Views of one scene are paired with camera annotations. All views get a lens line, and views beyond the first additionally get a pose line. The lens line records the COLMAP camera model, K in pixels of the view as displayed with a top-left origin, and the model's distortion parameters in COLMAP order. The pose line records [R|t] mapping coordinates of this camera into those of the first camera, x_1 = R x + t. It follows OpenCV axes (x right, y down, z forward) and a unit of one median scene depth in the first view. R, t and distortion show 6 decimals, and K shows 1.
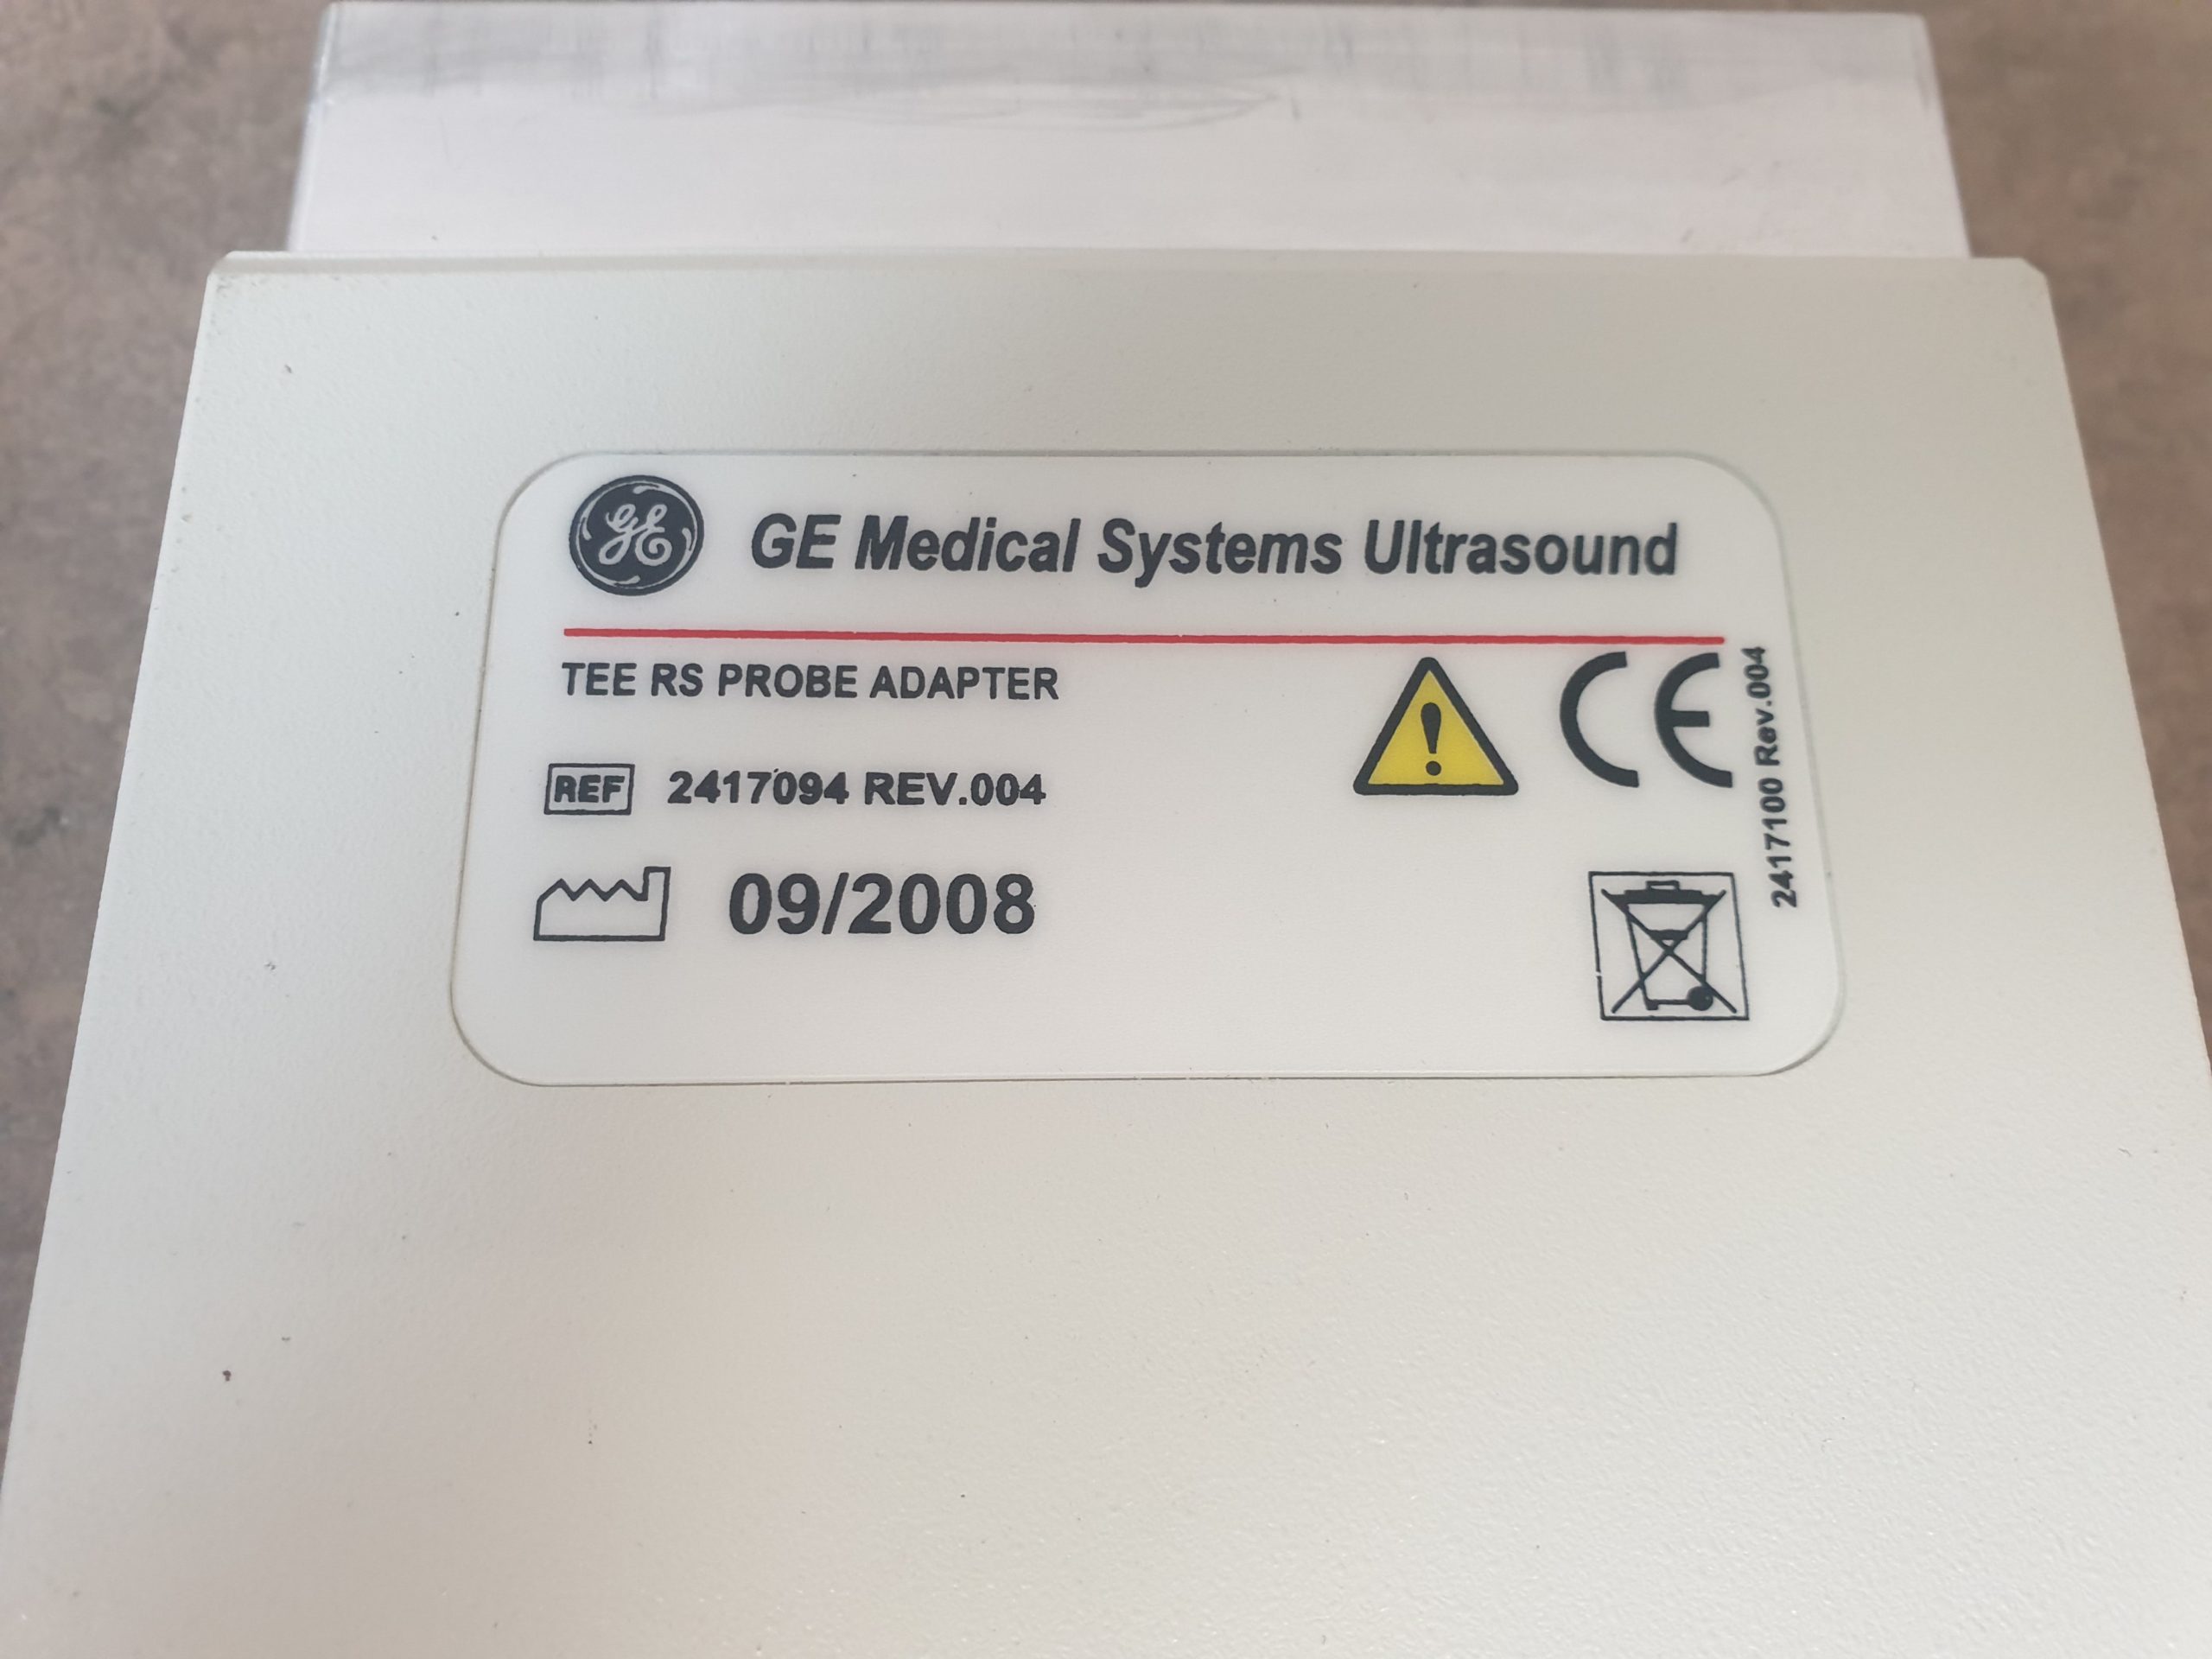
lens RADIAL K [[1819.4, 0, 1132.8], [0, 1819.4, 830.9], [0, 0, 1]] dist [-0.083564, 0.093919]
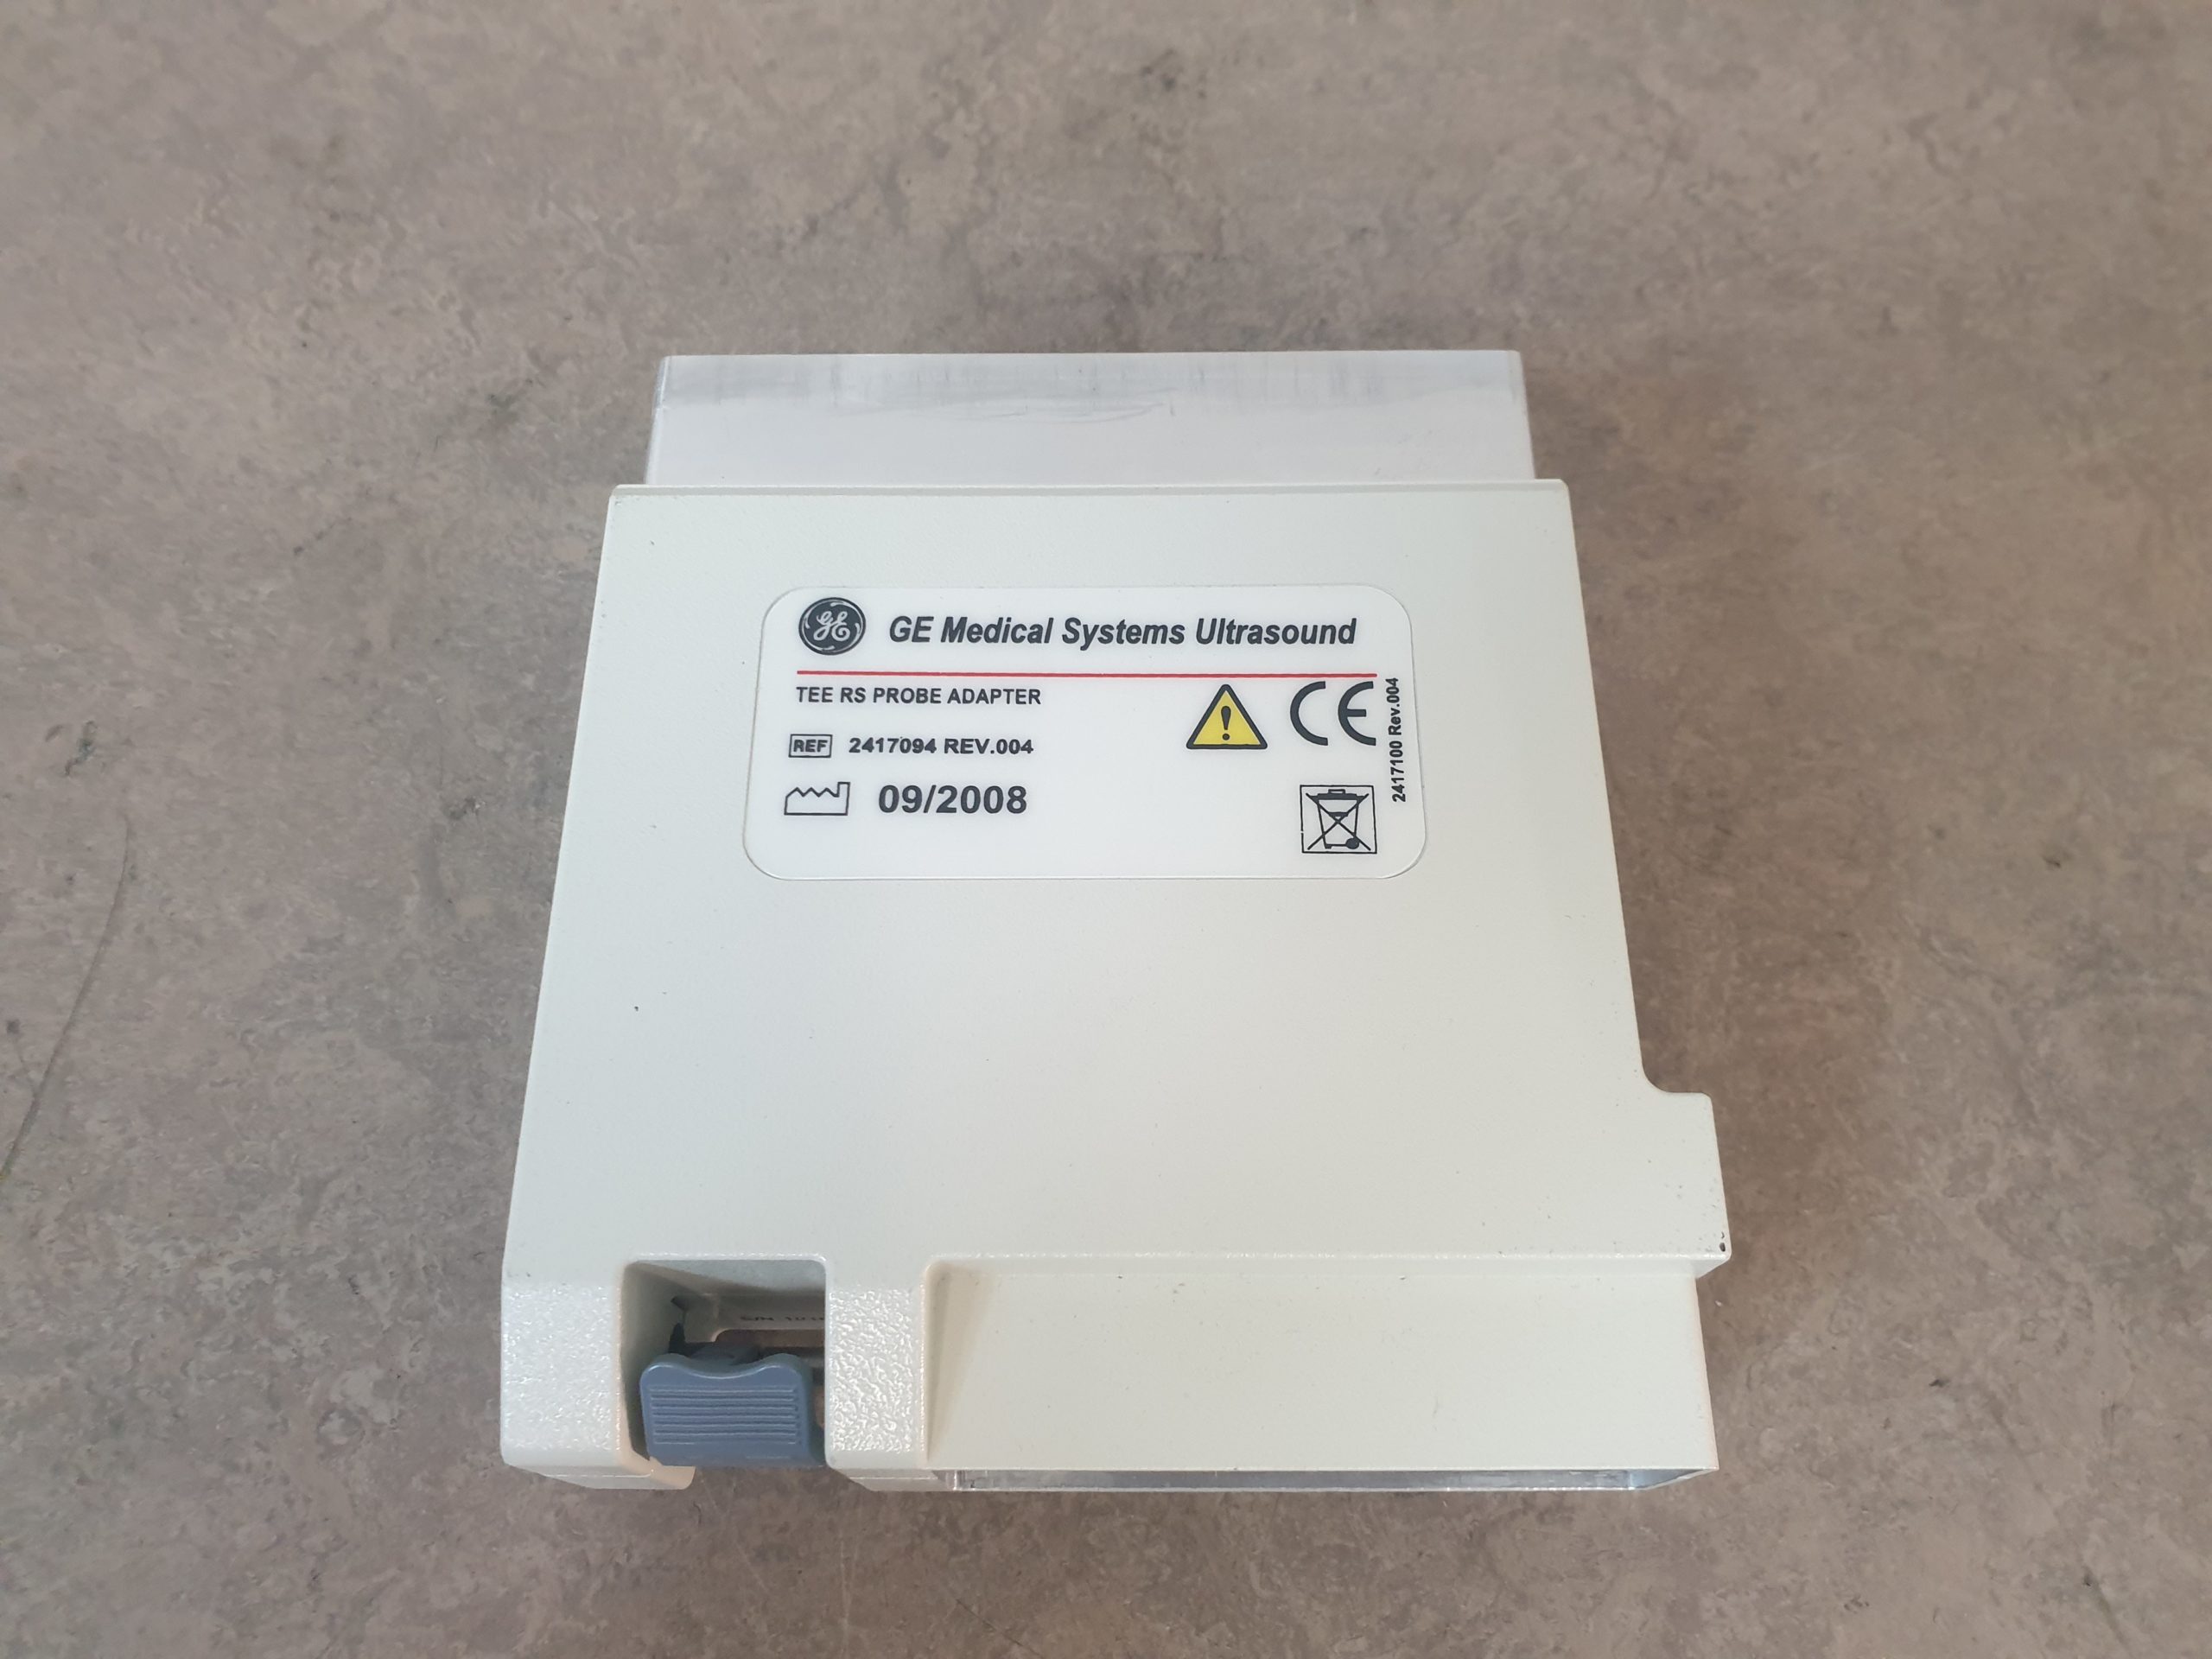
lens RADIAL K [[1804.4, 0, 1111.7], [0, 1804.4, 833.1], [0, 0, 1]] dist [-0.076356, 0.122293]
pose [[0.999195, -0.000469, -0.040125, 0.118276], [-0.003721, 0.994540, -0.104287, 0.277355], [0.039955, 0.104352, 0.993737, -0.970549]]
